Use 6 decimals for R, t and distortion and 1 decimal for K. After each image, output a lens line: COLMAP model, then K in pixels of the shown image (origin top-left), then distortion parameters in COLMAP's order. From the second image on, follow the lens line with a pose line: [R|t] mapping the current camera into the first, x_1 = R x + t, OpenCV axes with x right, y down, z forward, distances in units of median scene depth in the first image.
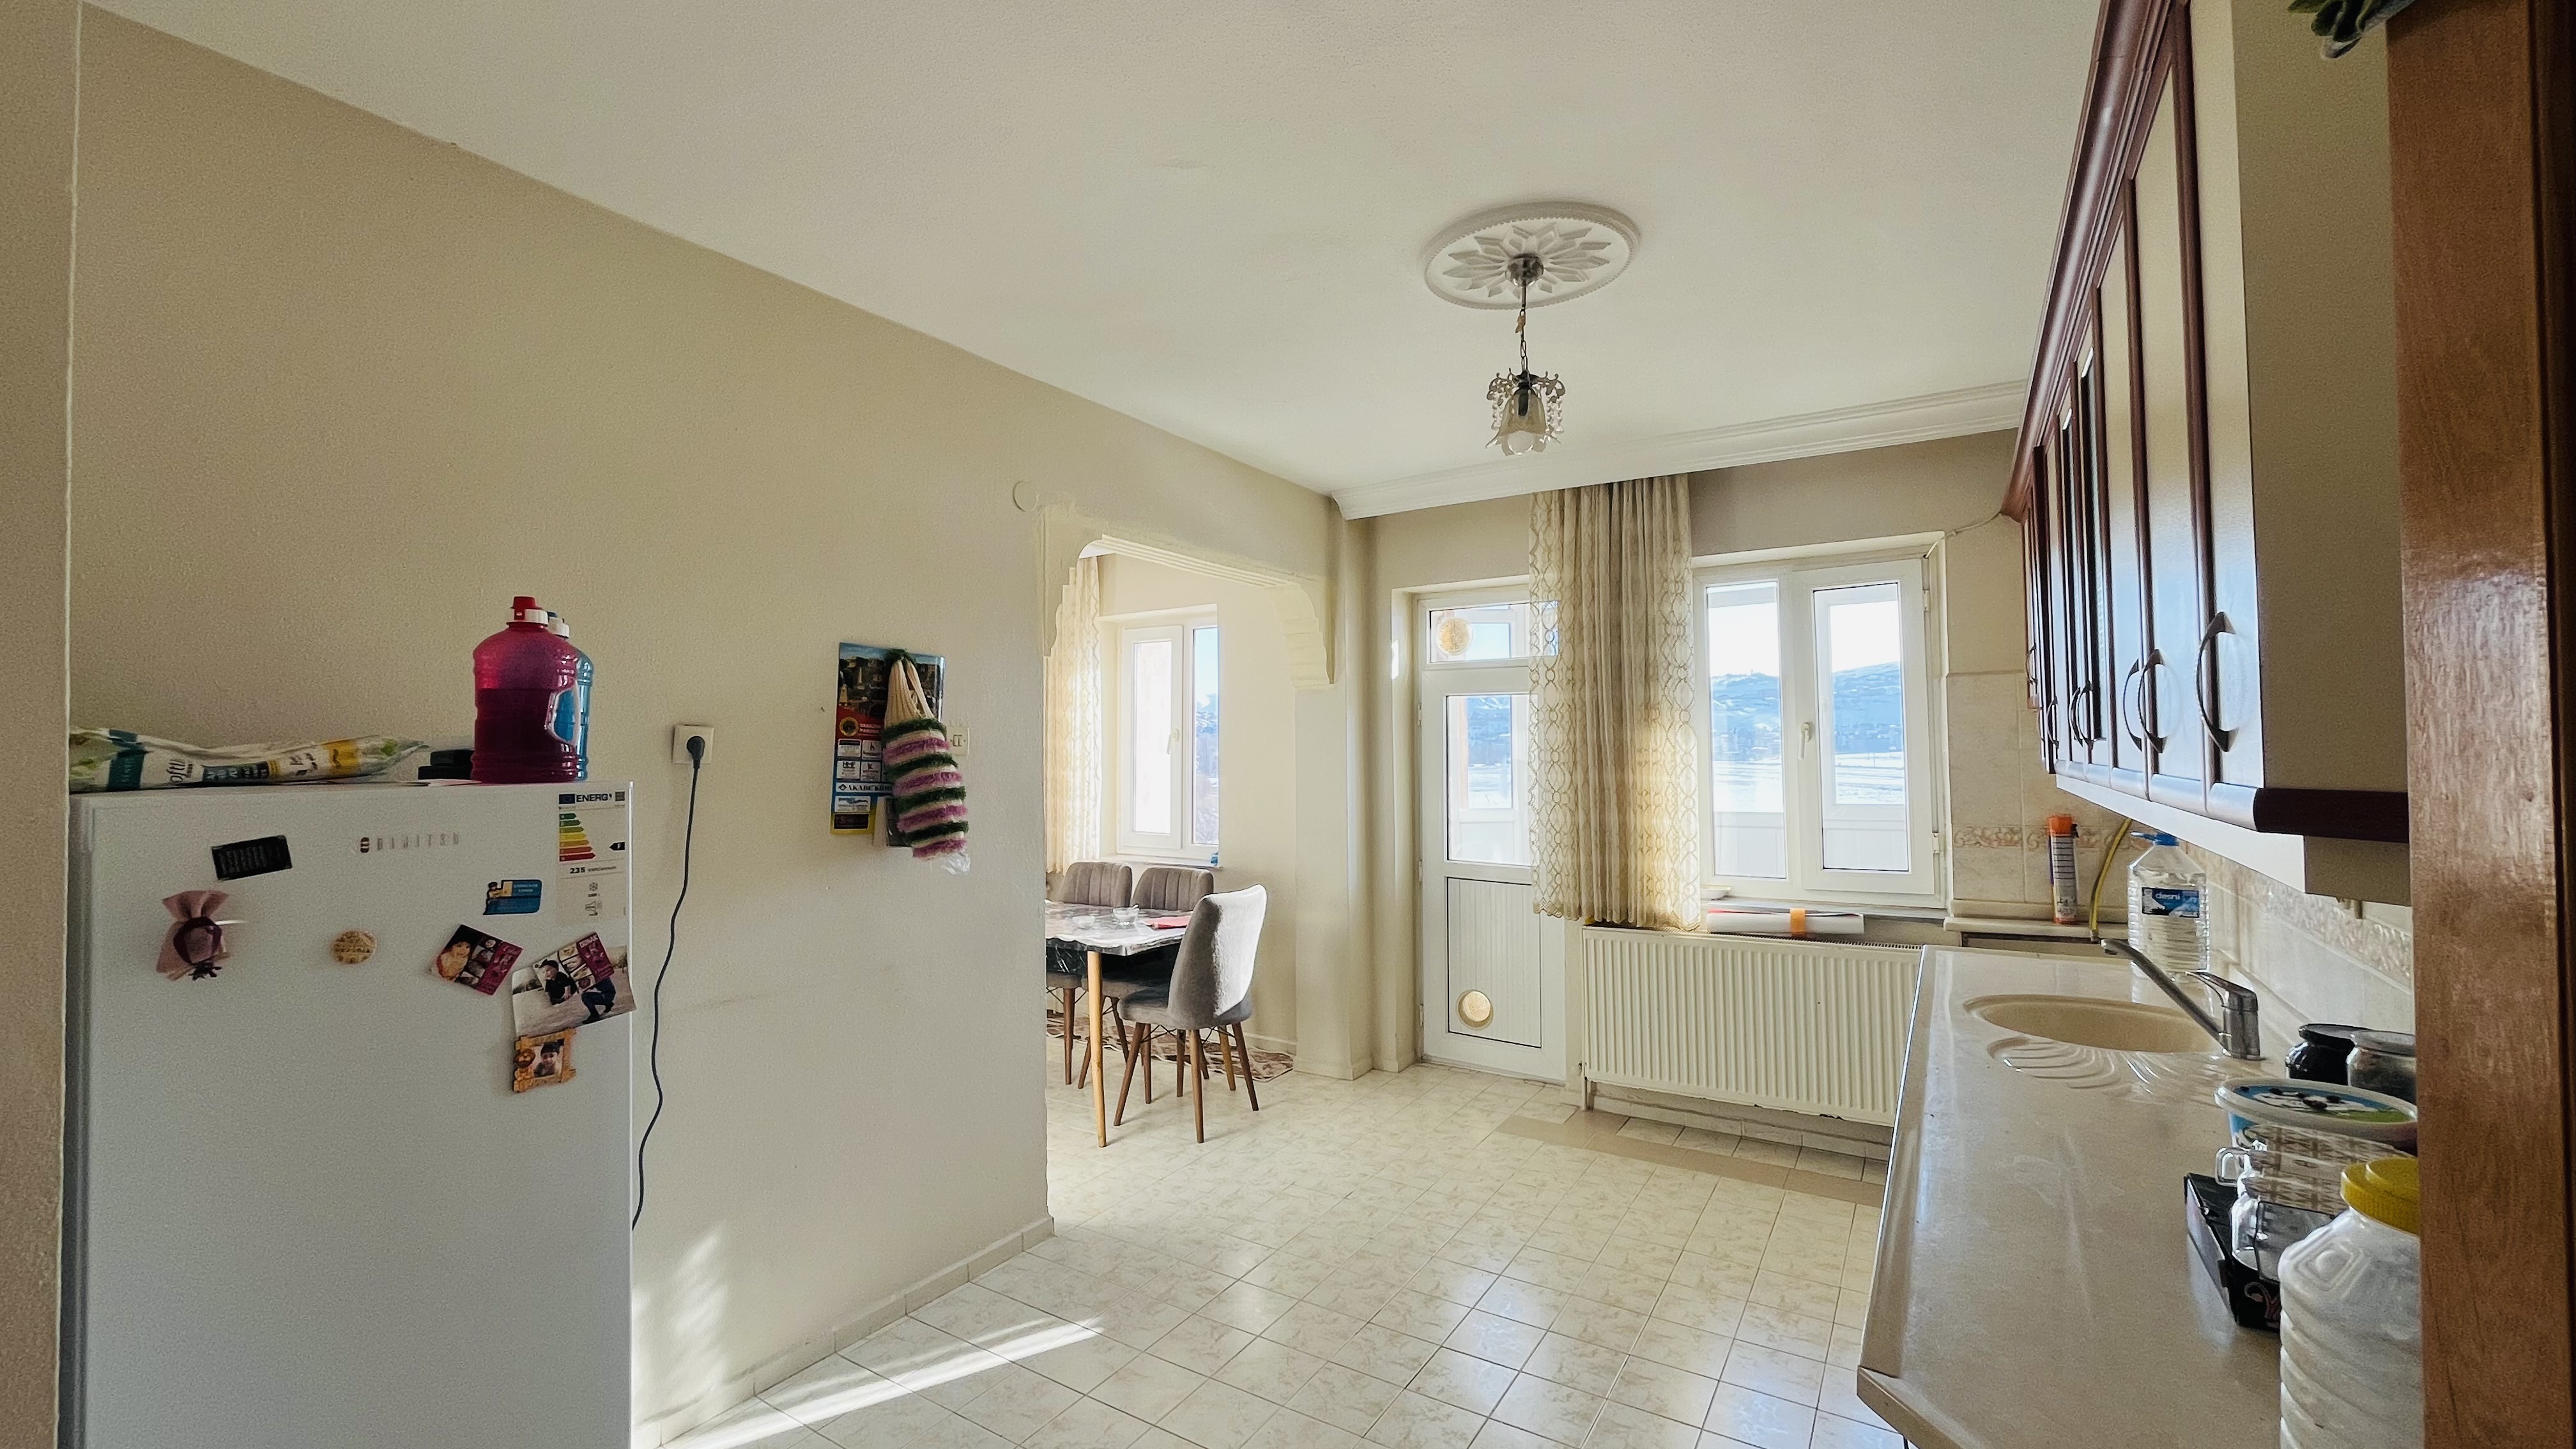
lens RADIAL K [[1034.7, 0, 1290.6], [0, 1034.7, 723.7], [0, 0, 1]] dist [-0.003336, 0.000356]
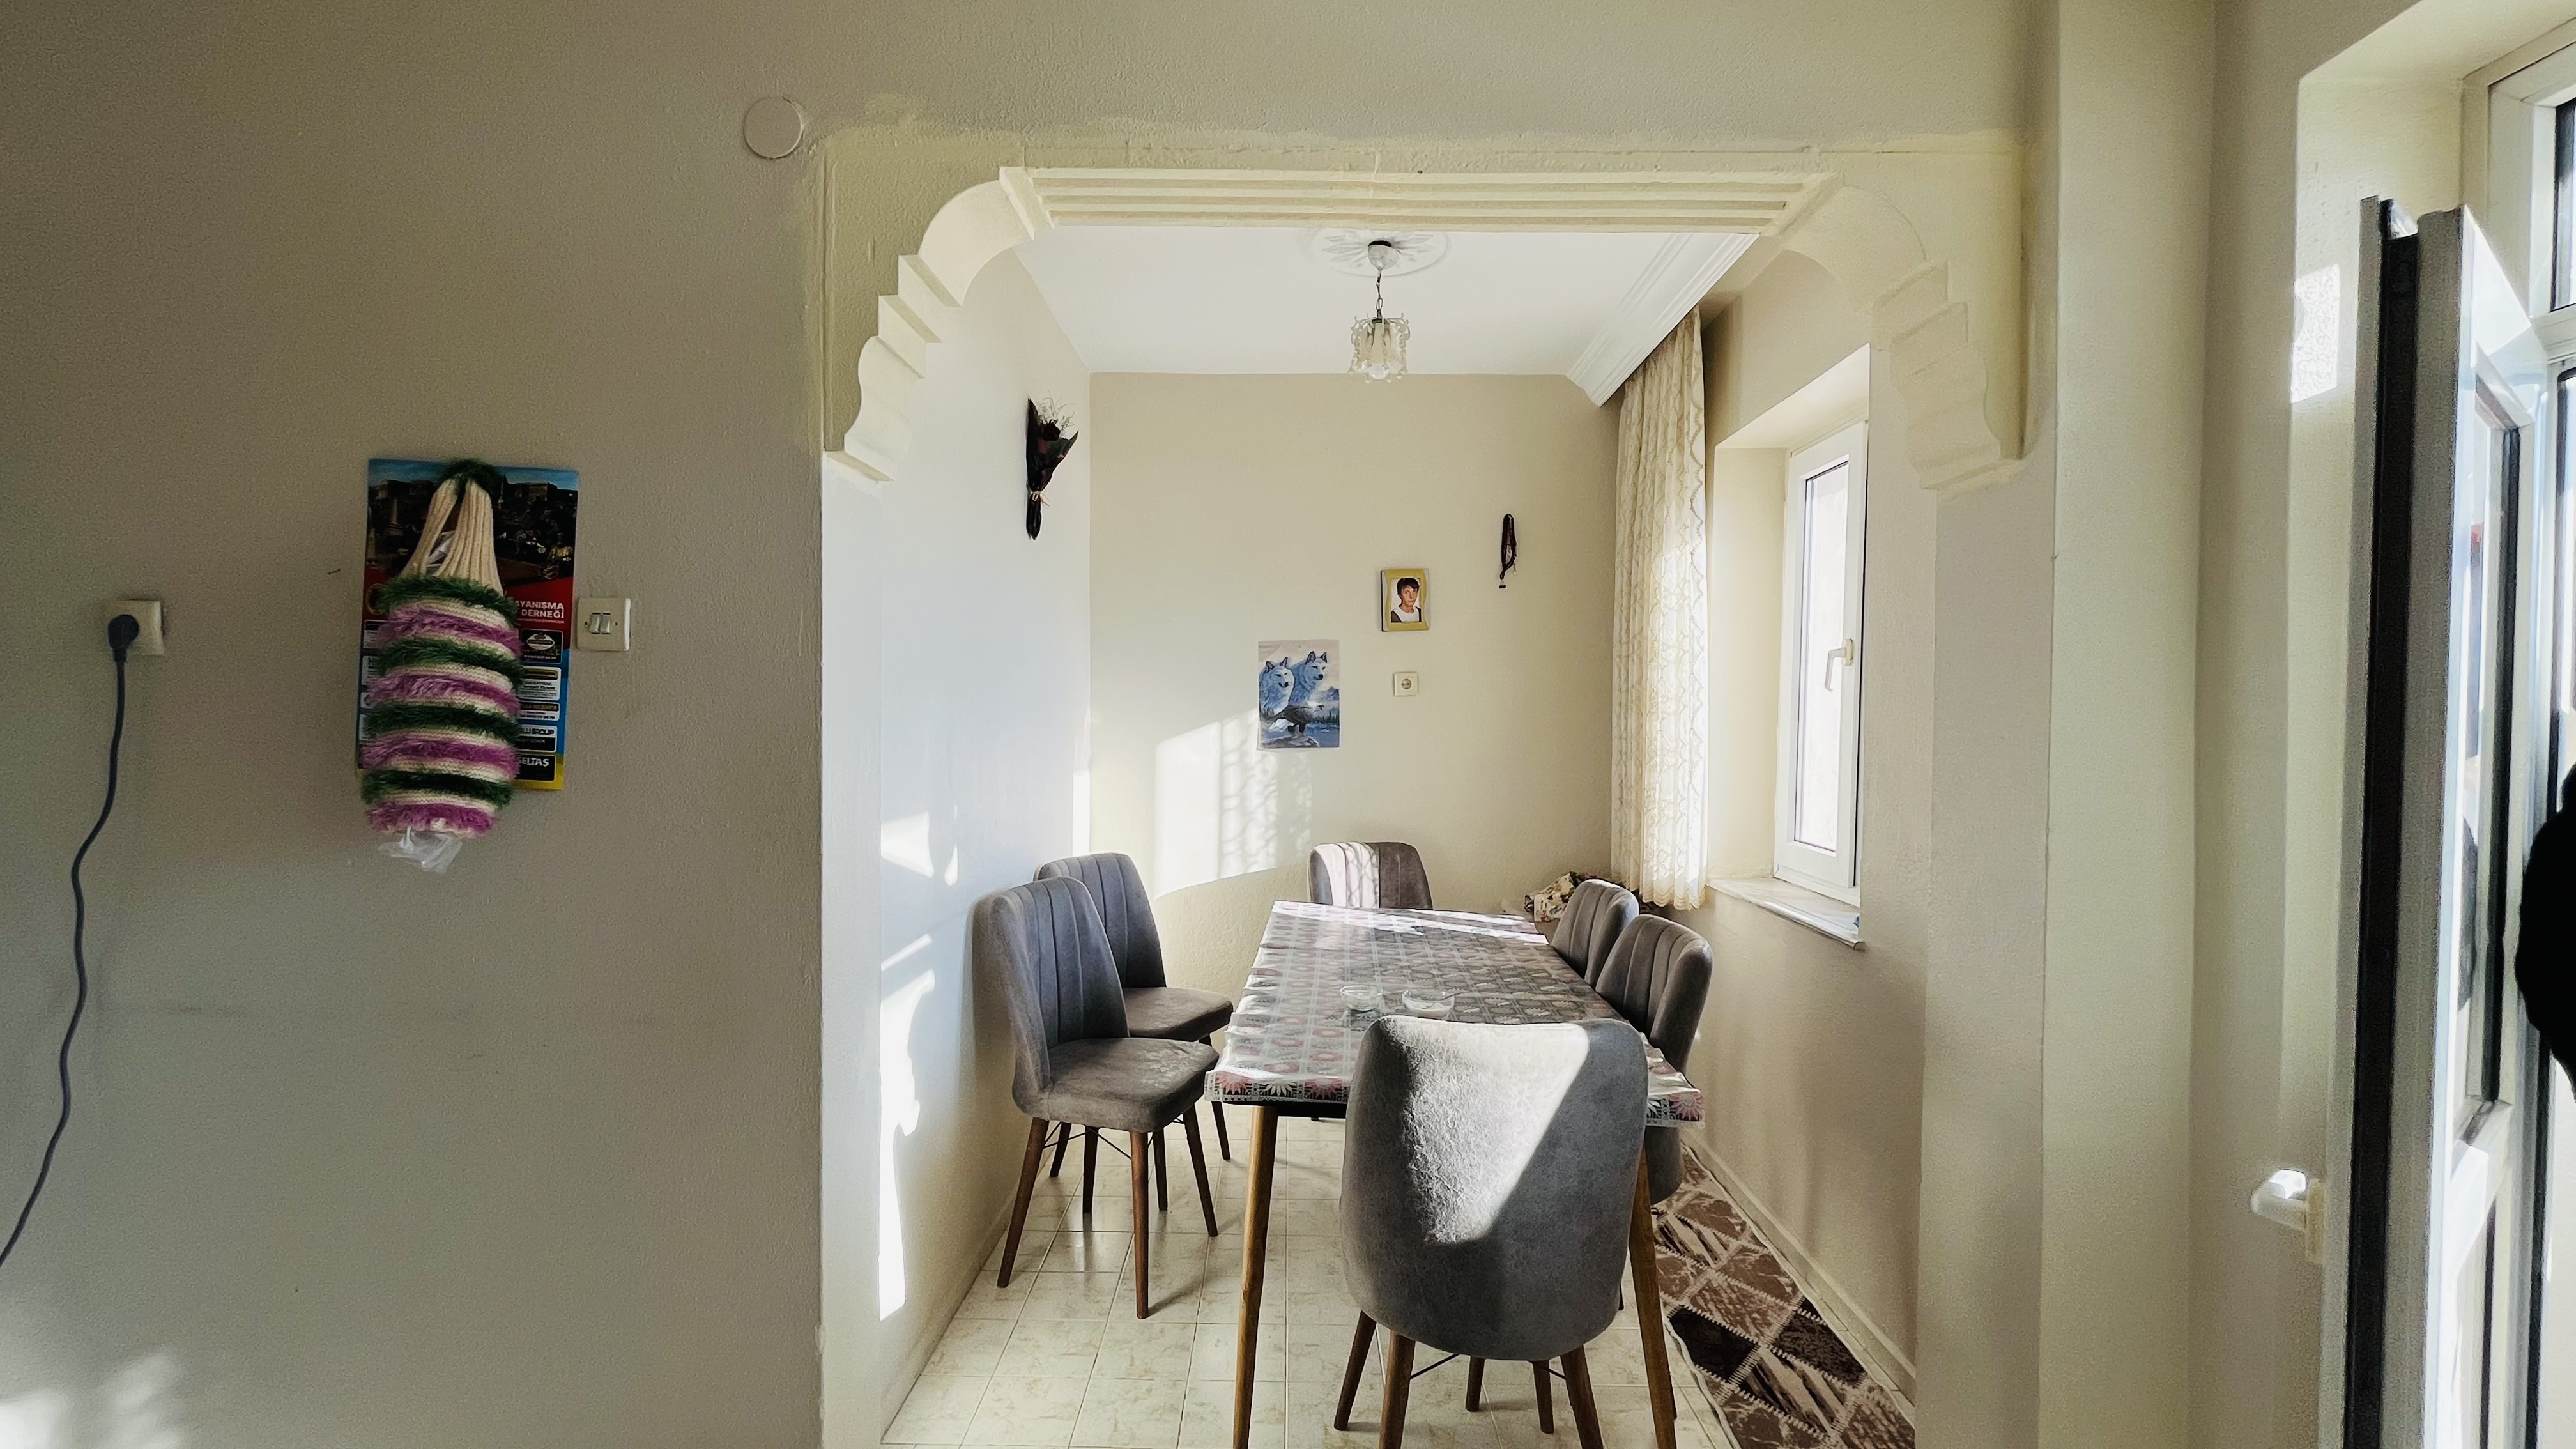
lens RADIAL K [[1034.7, 0, 1291.0], [0, 1034.7, 724.5], [0, 0, 1]] dist [-0.003336, 0.000356]
pose [[0.534563, 0.020833, -0.844872, 0.354933], [0.008045, 0.999525, 0.029737, 0.061276], [0.845090, -0.022693, 0.534142, 1.126375]]
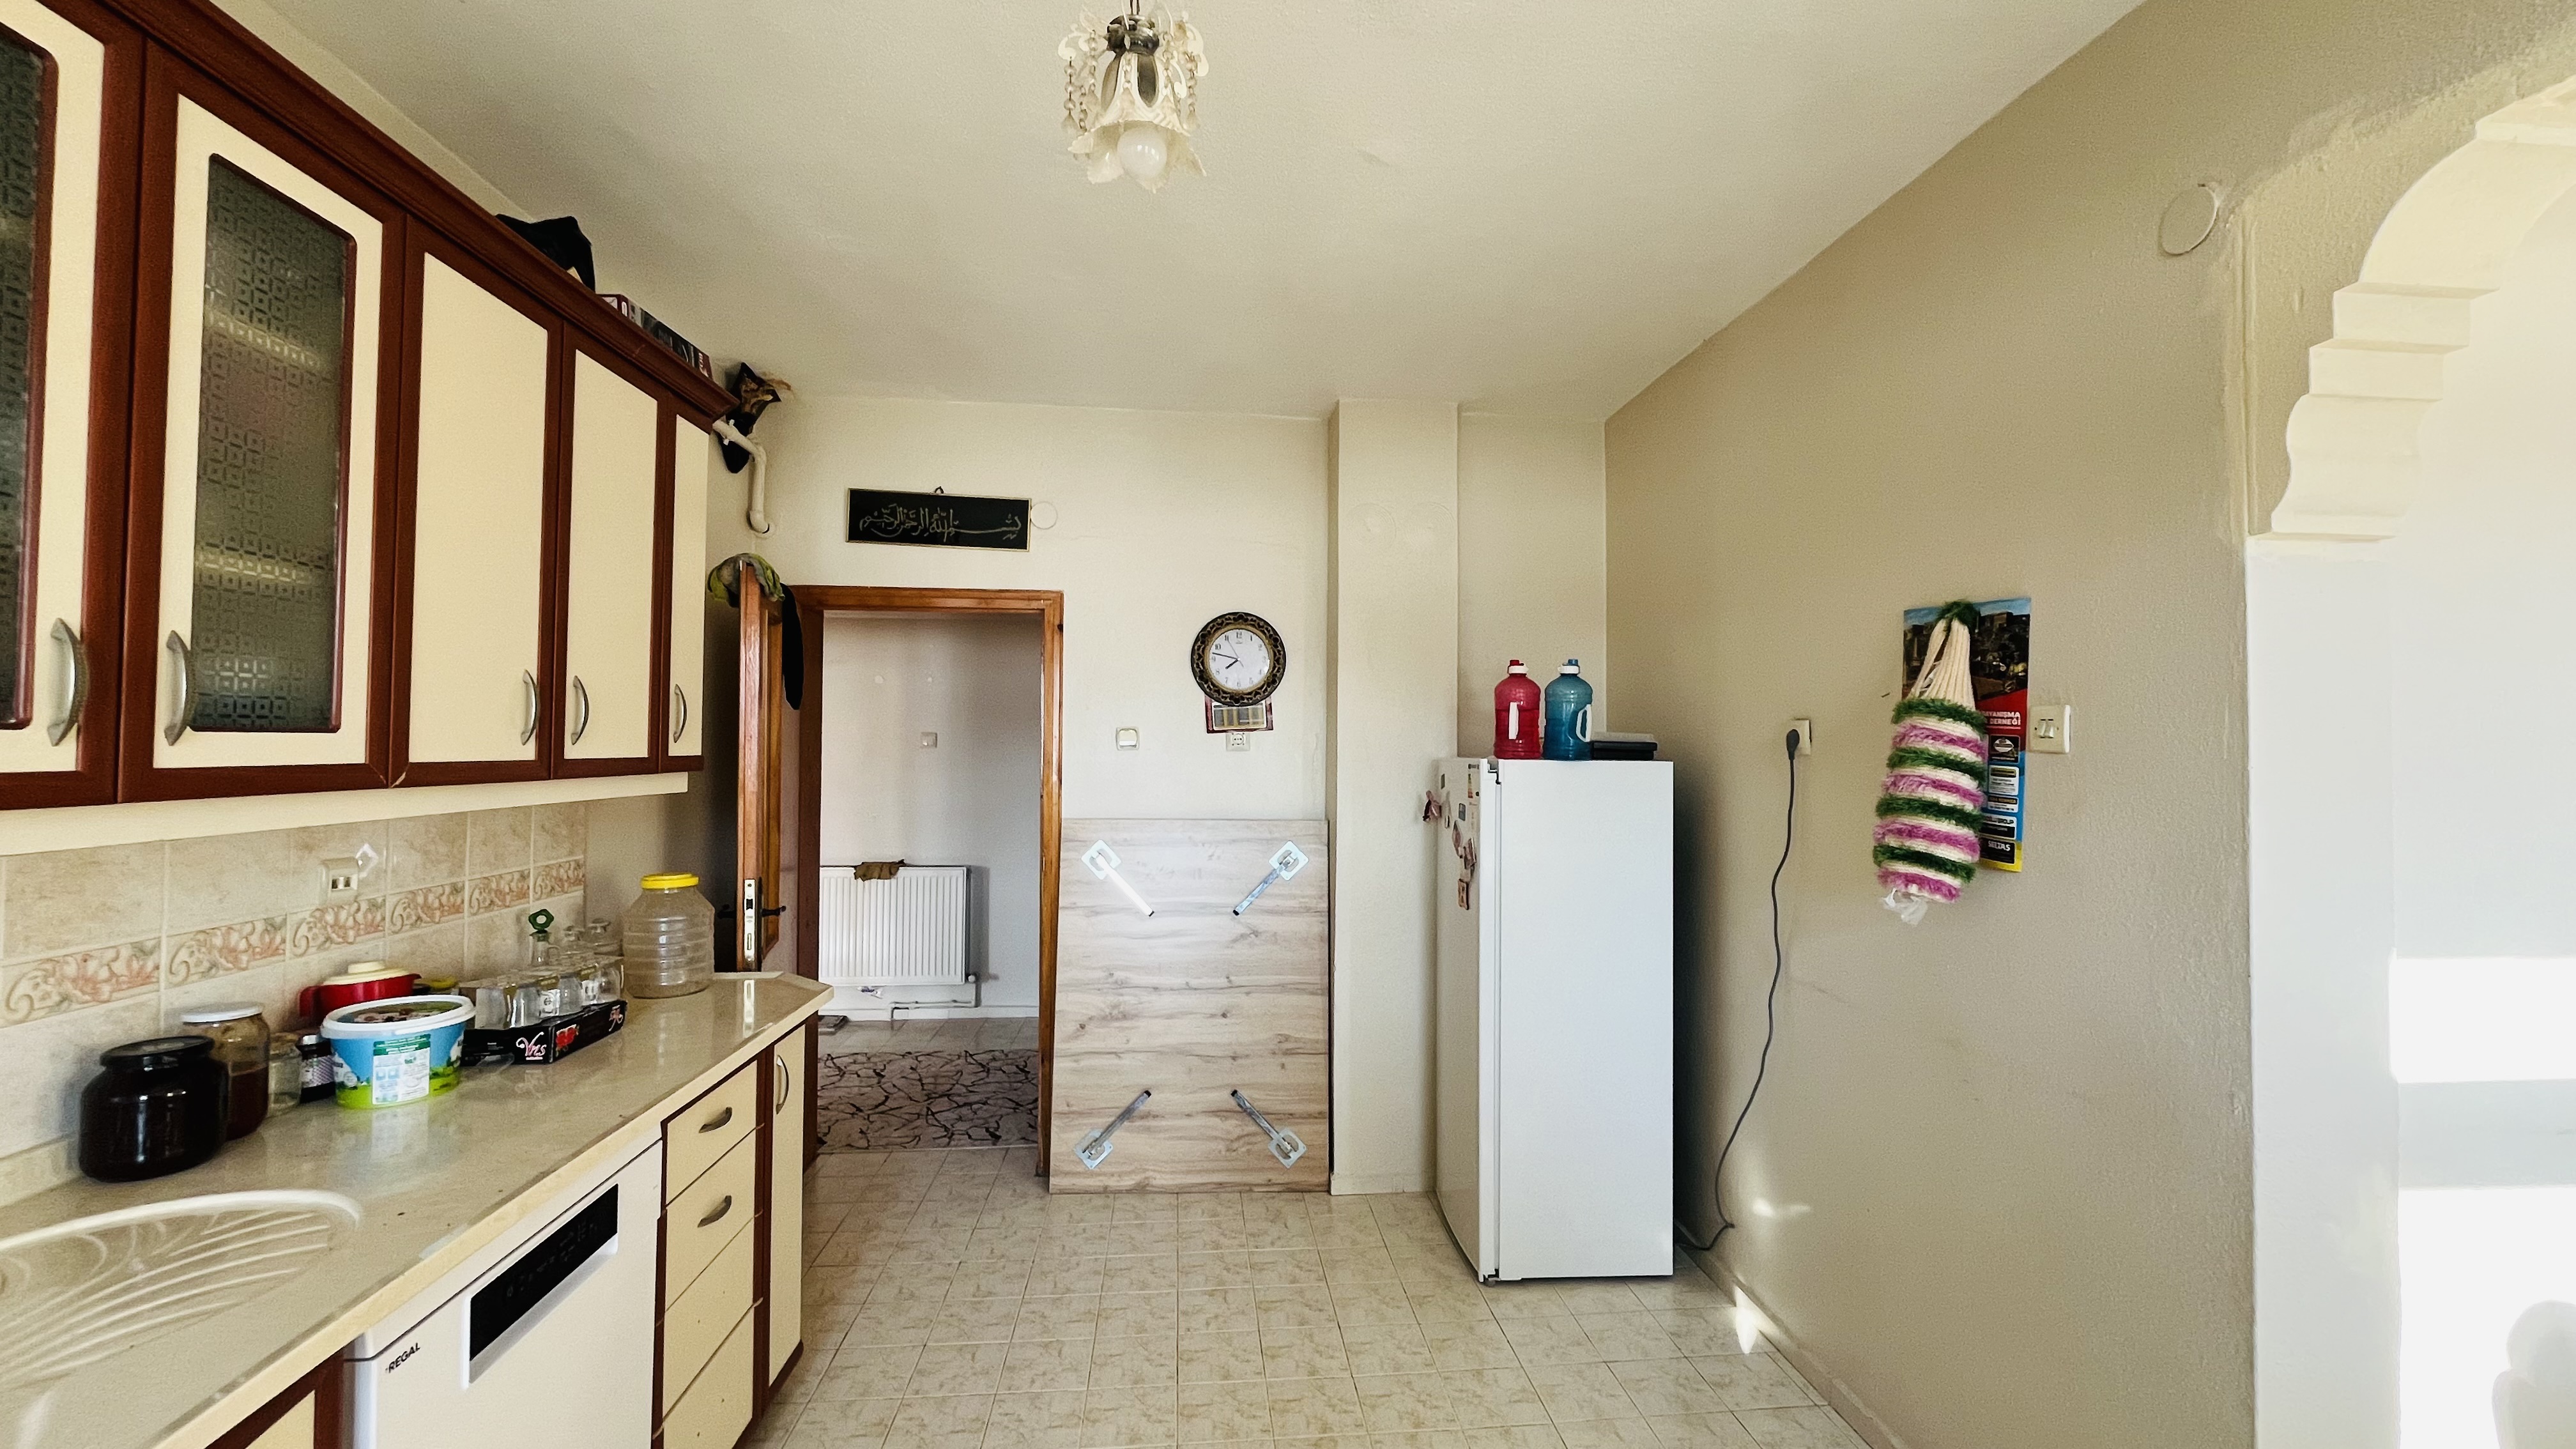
lens RADIAL K [[1034.7, 0, 1279.0], [0, 1034.7, 730.8], [0, 0, 1]] dist [-0.003336, 0.000356]
pose [[-0.786965, -0.007247, -0.616955, 0.444713], [0.011678, 0.999577, -0.026638, 0.031191], [0.616887, -0.028168, -0.786548, 1.329056]]
